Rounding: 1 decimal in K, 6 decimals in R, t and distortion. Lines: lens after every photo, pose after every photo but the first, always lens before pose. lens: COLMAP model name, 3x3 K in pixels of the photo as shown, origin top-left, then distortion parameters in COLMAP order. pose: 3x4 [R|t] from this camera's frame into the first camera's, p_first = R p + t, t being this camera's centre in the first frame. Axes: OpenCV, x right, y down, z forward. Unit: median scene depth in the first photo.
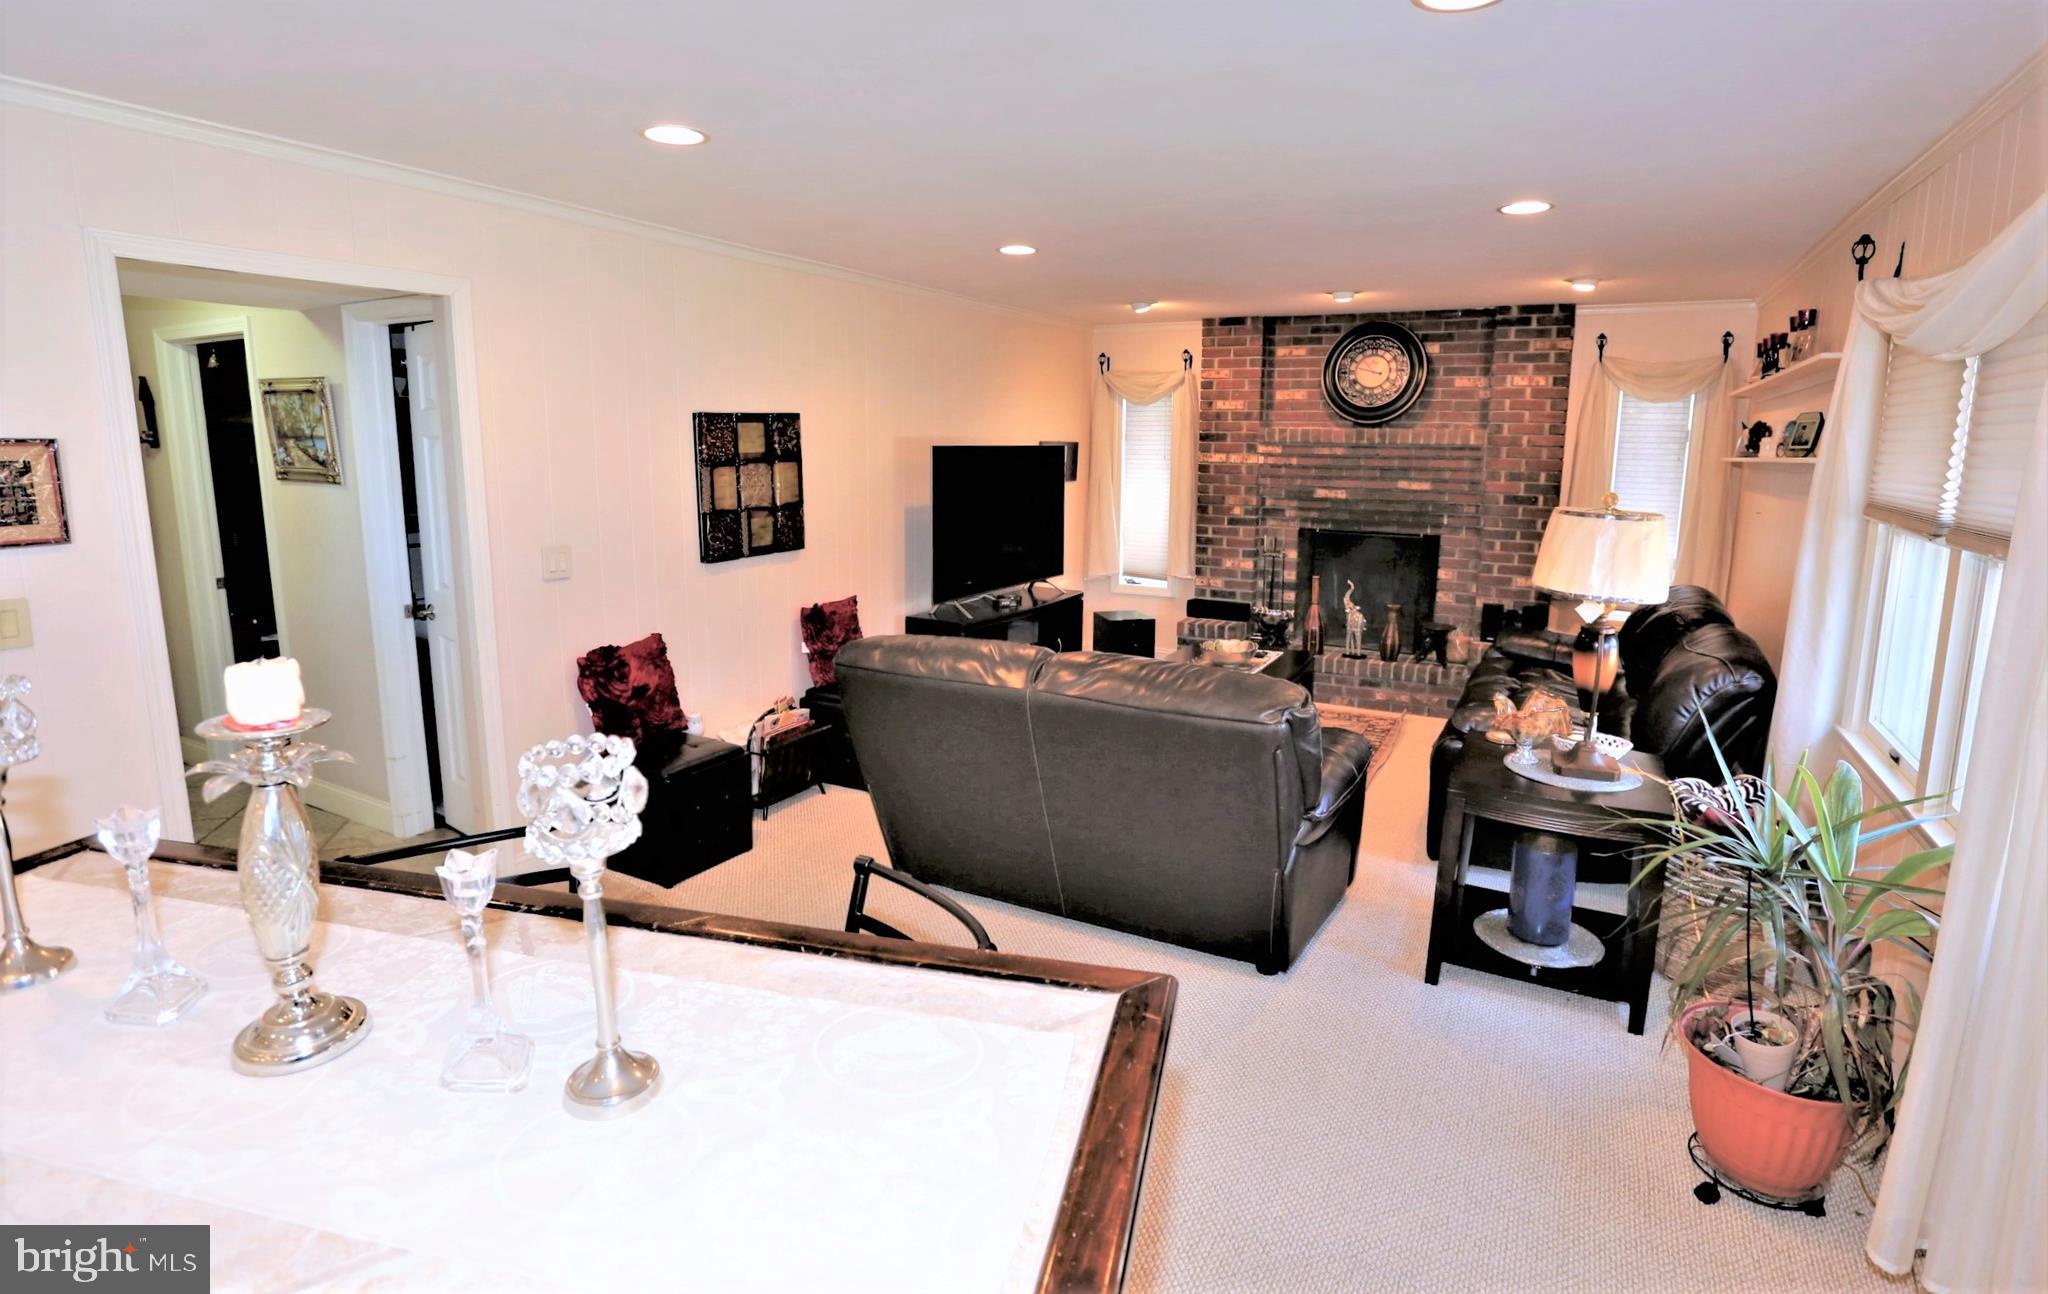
lens RADIAL K [[1016.3, 0, 1069.4], [0, 1016.3, 598.7], [0, 0, 1]] dist [-0.030778, 0.027810]
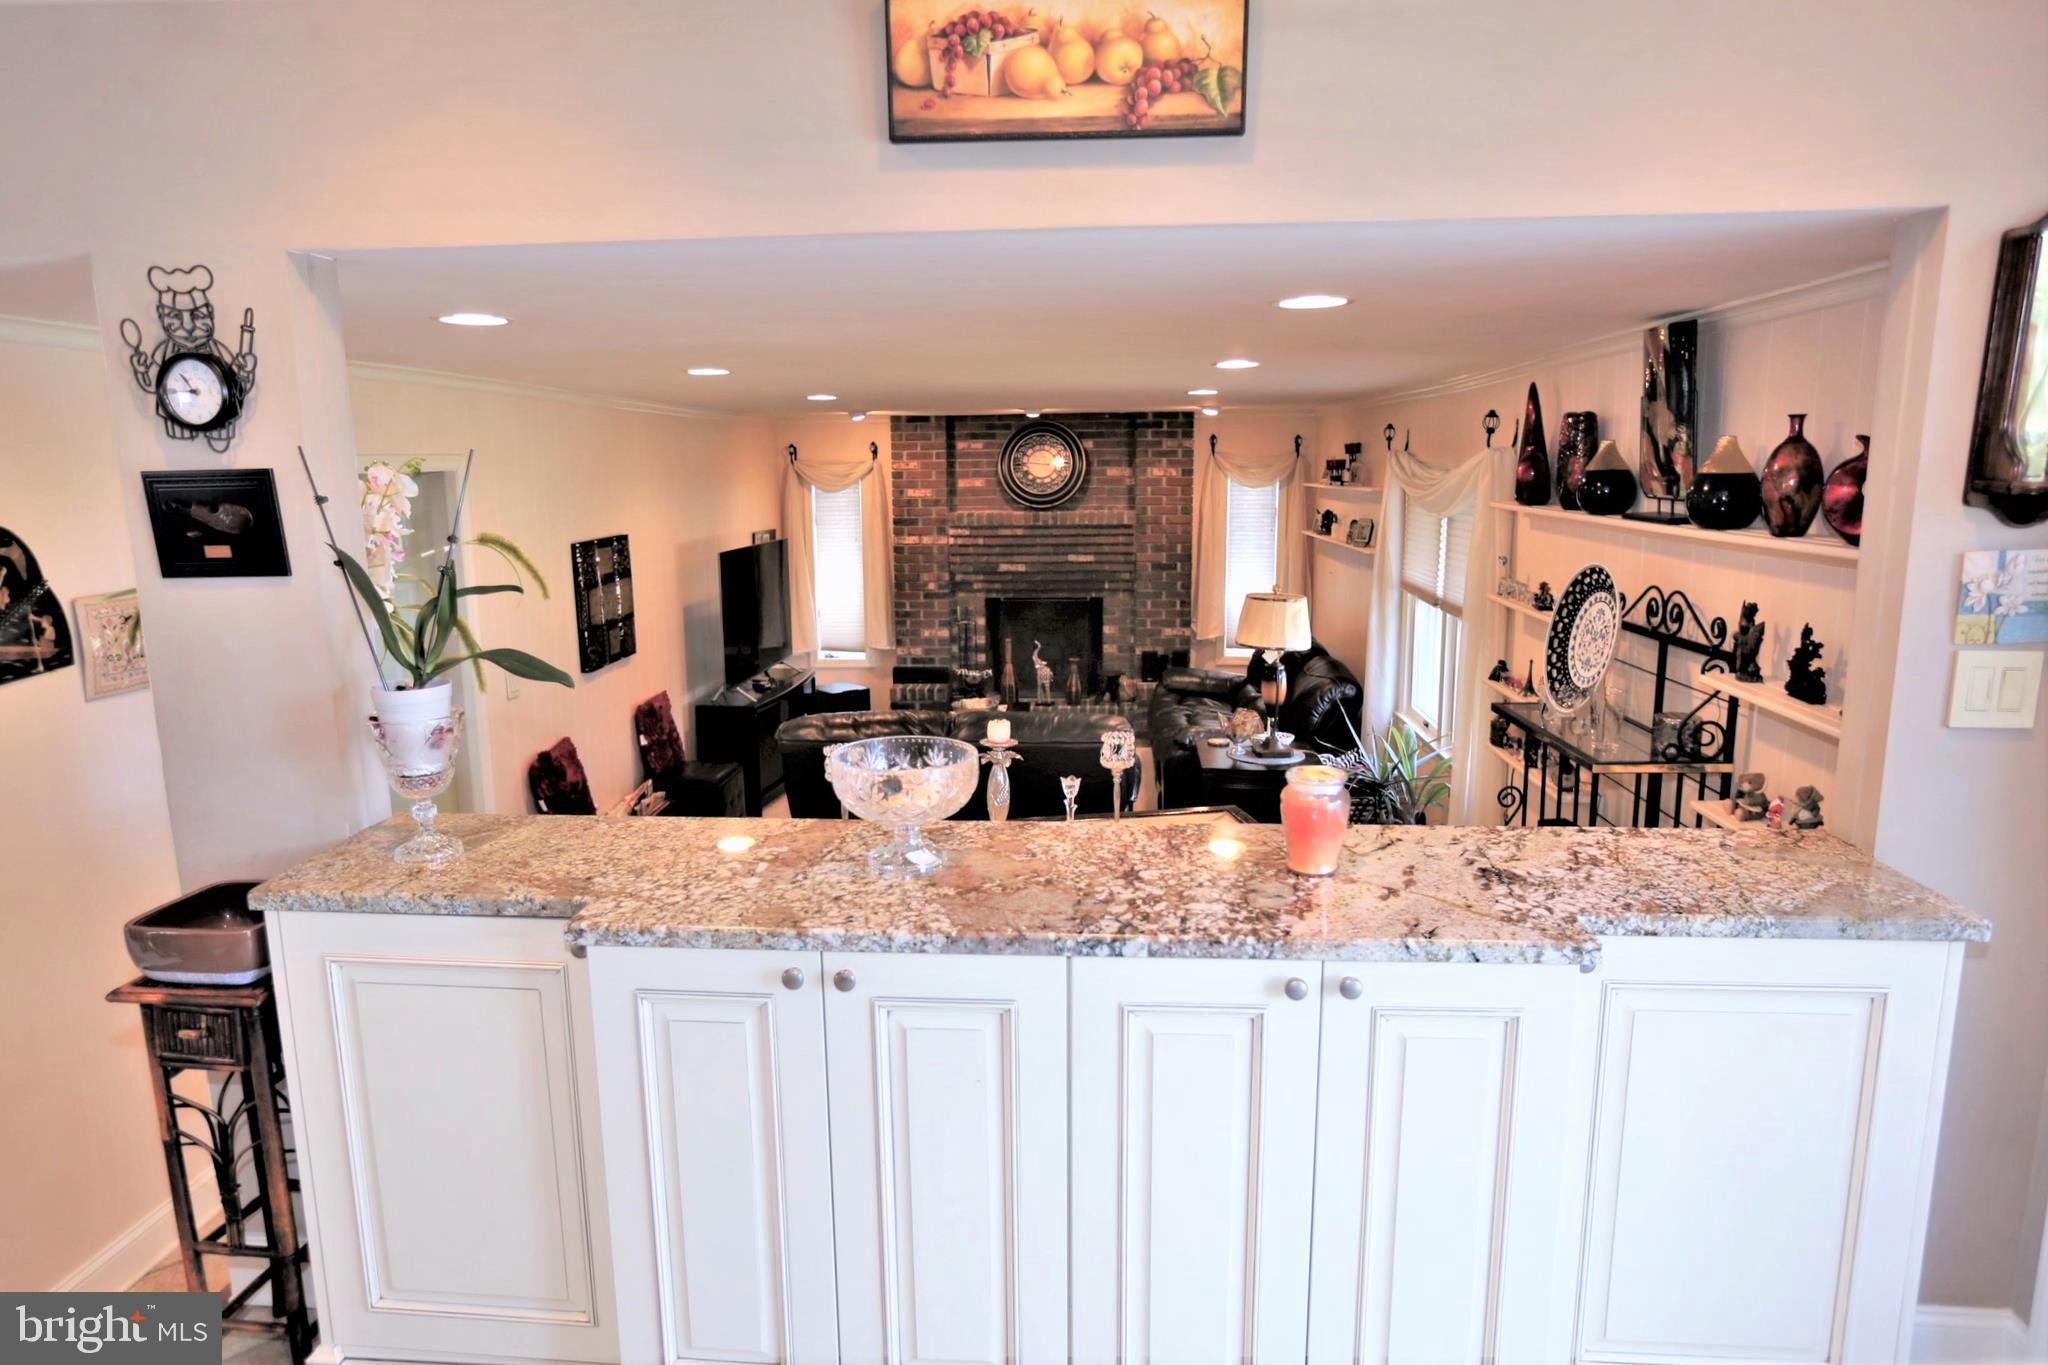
lens RADIAL K [[1233.7, 0, 1024.0], [0, 1233.7, 682.5], [0, 0, 1]] dist [-0.001484, 0.000614]
pose [[0.921505, -0.089339, 0.377951, -0.286247], [0.081090, 0.995993, 0.037720, -0.025069], [-0.379806, -0.004111, 0.925057, -0.327725]]
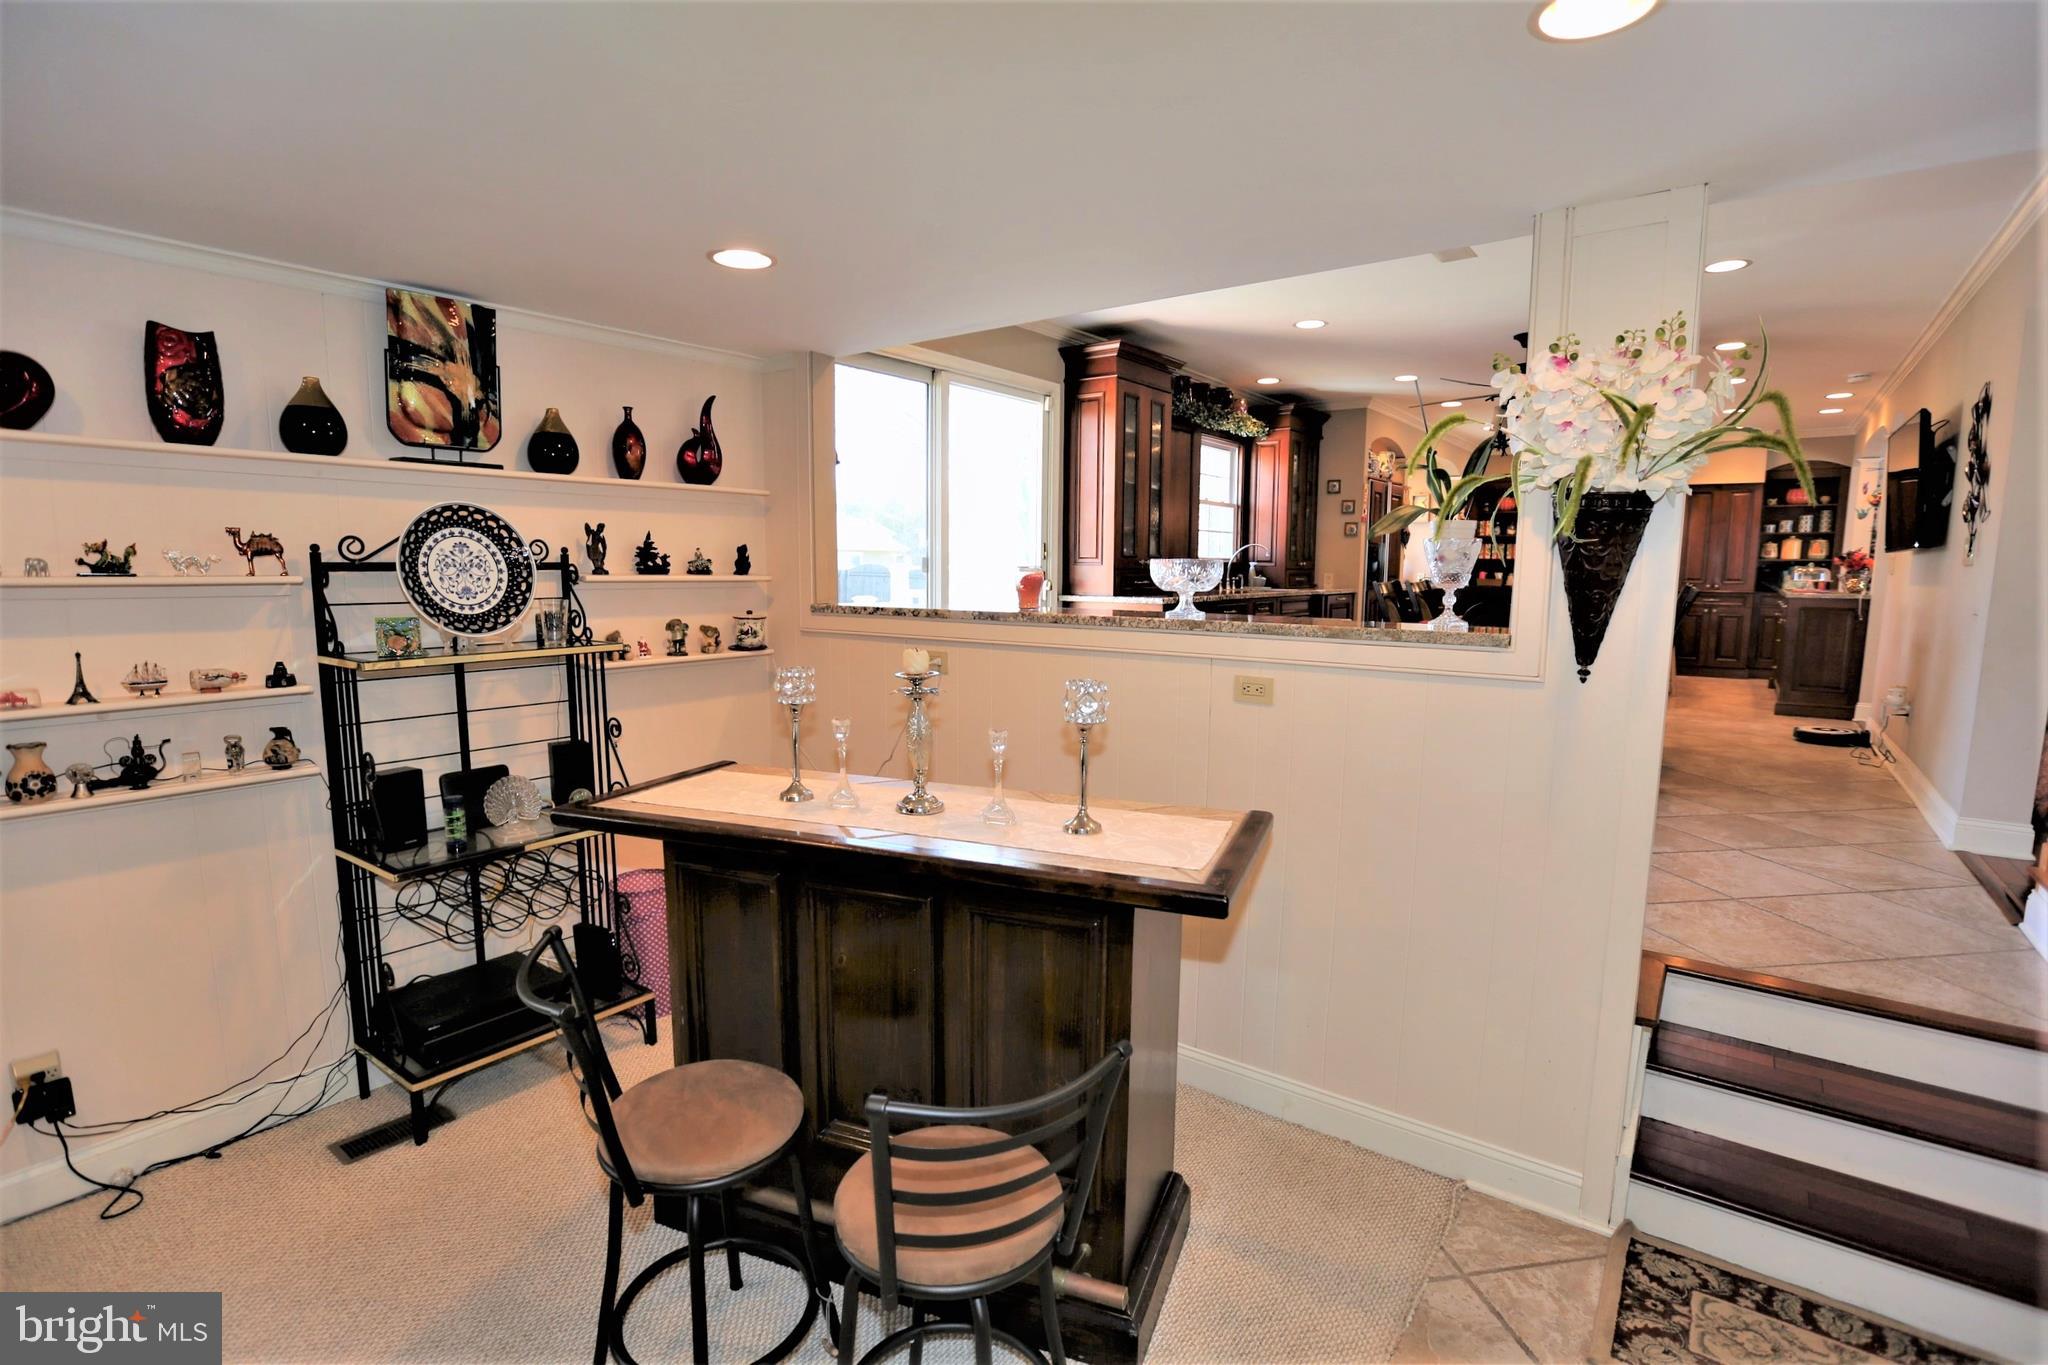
lens RADIAL K [[970.7, 0, 1024.0], [0, 970.7, 682.5], [0, 0, 1]] dist [-0.042527, 0.017954]
pose [[-0.985153, -0.040078, 0.166937, -0.203551], [0.007689, 0.961094, 0.276113, -0.075379], [-0.171508, 0.273297, -0.946517, 0.452470]]
